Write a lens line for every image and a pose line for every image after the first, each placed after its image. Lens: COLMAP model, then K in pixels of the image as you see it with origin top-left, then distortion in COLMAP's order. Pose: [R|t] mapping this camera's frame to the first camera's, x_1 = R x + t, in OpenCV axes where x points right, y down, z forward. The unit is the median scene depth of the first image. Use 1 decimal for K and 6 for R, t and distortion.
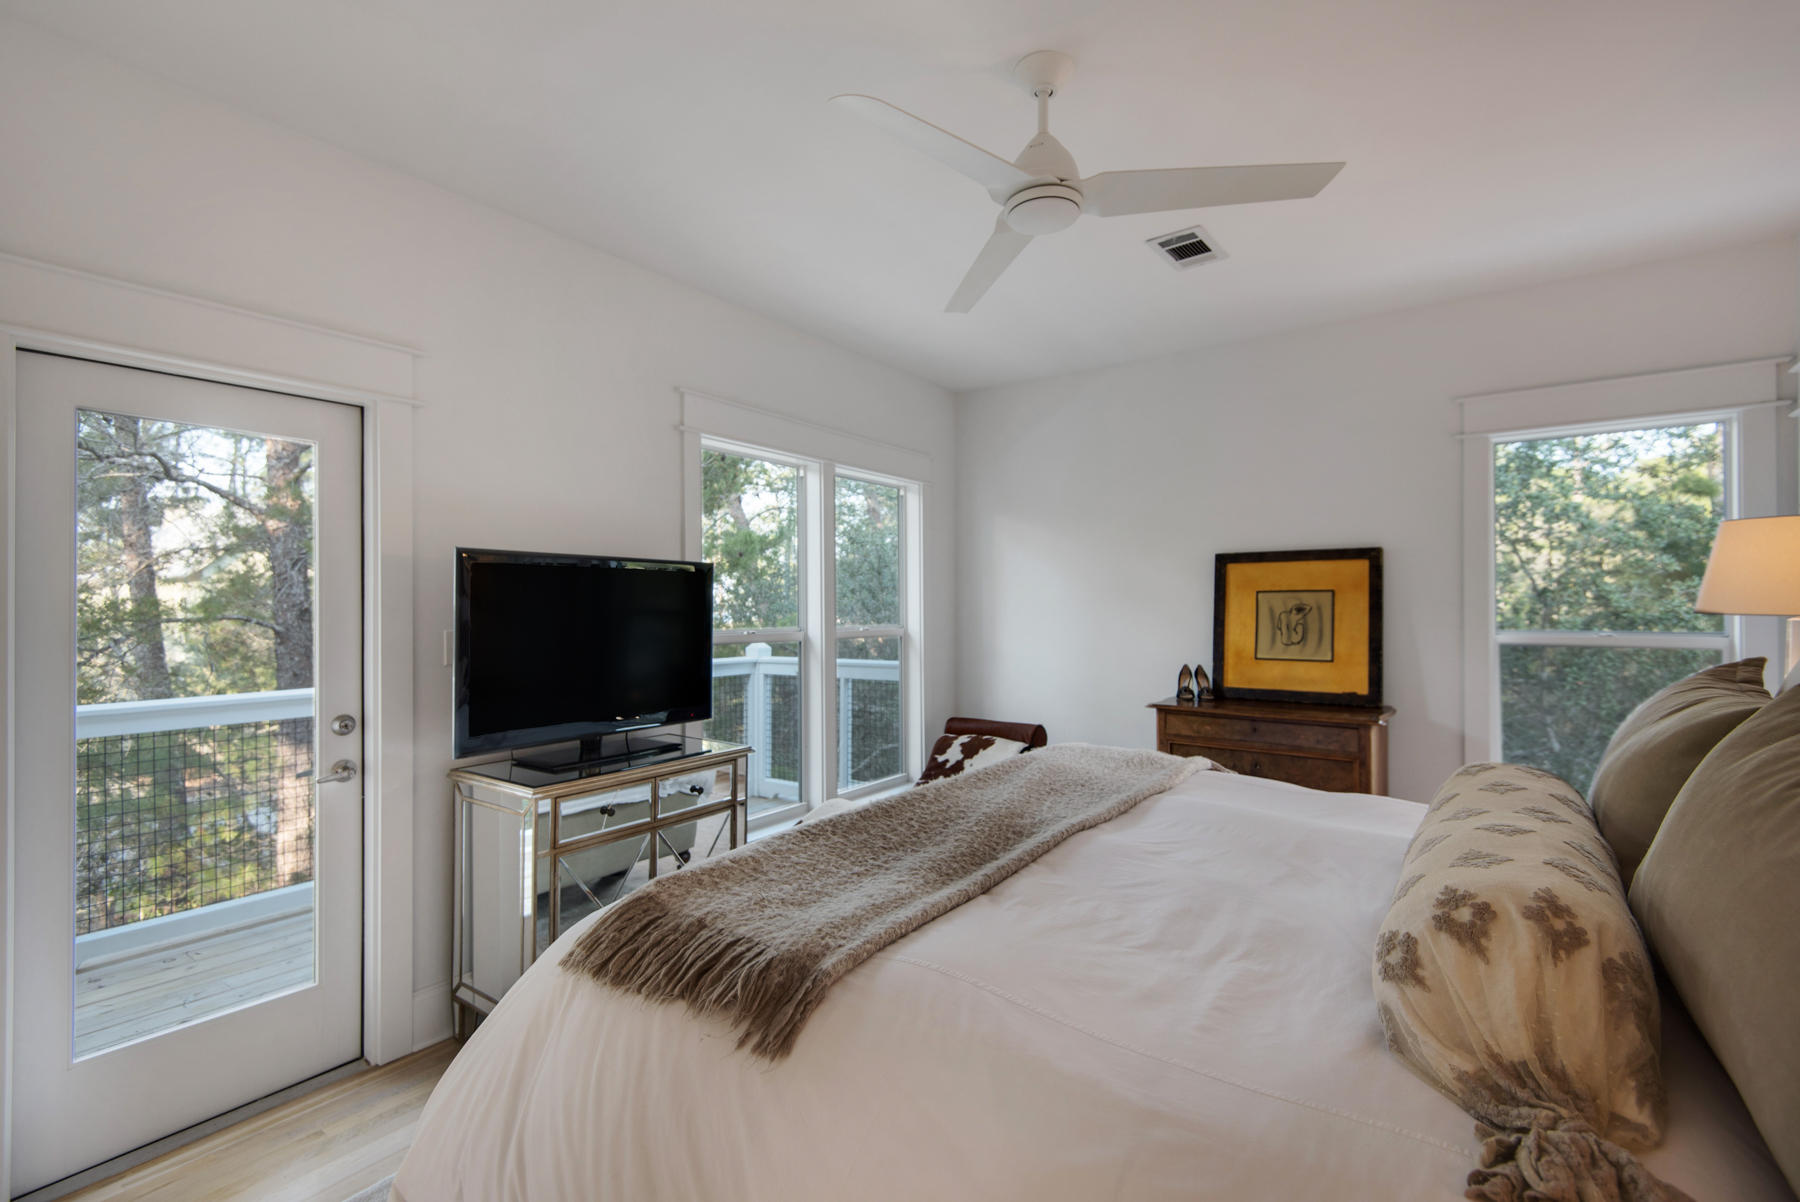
lens RADIAL K [[830.4, 0, 898.3], [0, 830.4, 608.1], [0, 0, 1]] dist [0.022601, -0.003615]
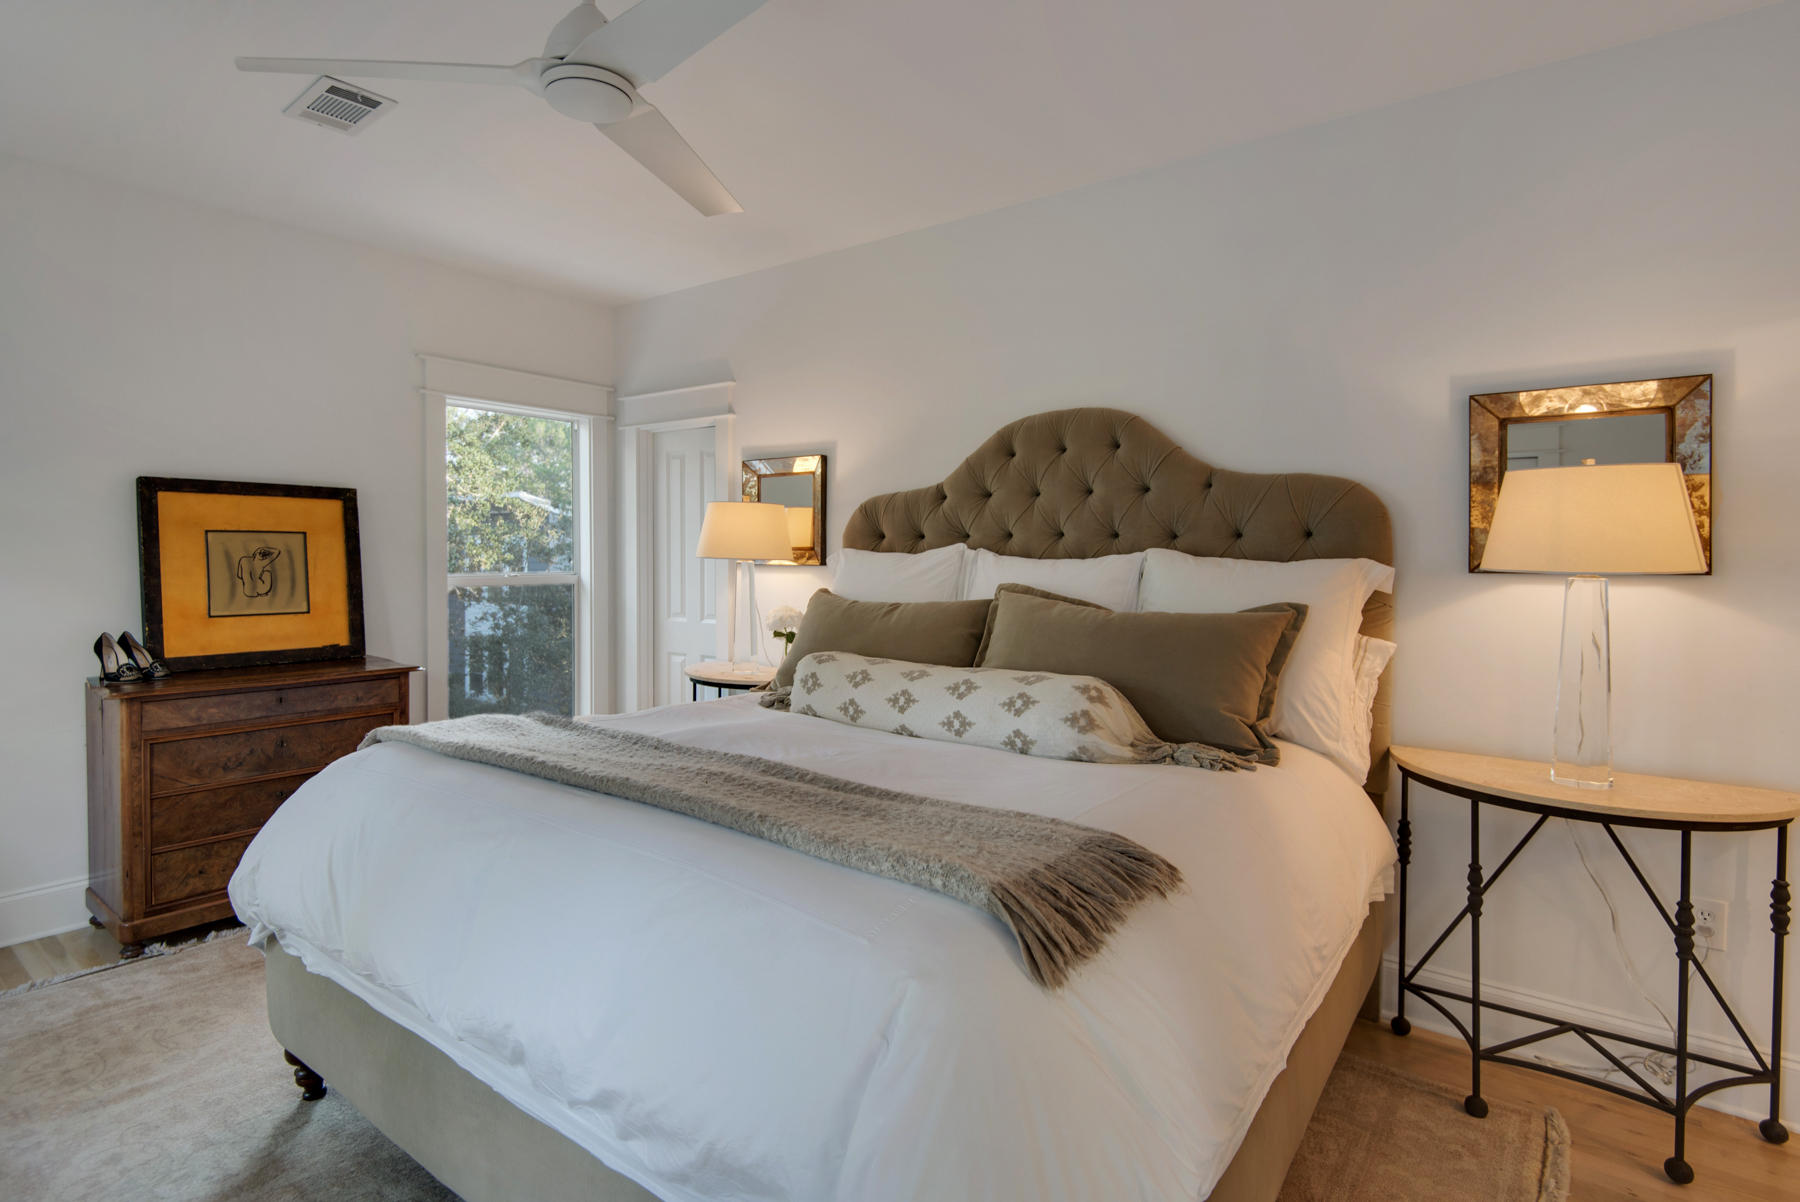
lens RADIAL K [[863.9, 0, 895.7], [0, 863.9, 586.1], [0, 0, 1]] dist [-0.001563, 0.000040]
pose [[0.014919, -0.030259, 0.999431, -0.385242], [-0.004433, 0.999530, 0.030328, 0.004935], [-0.999879, -0.004883, 0.014777, 0.361465]]
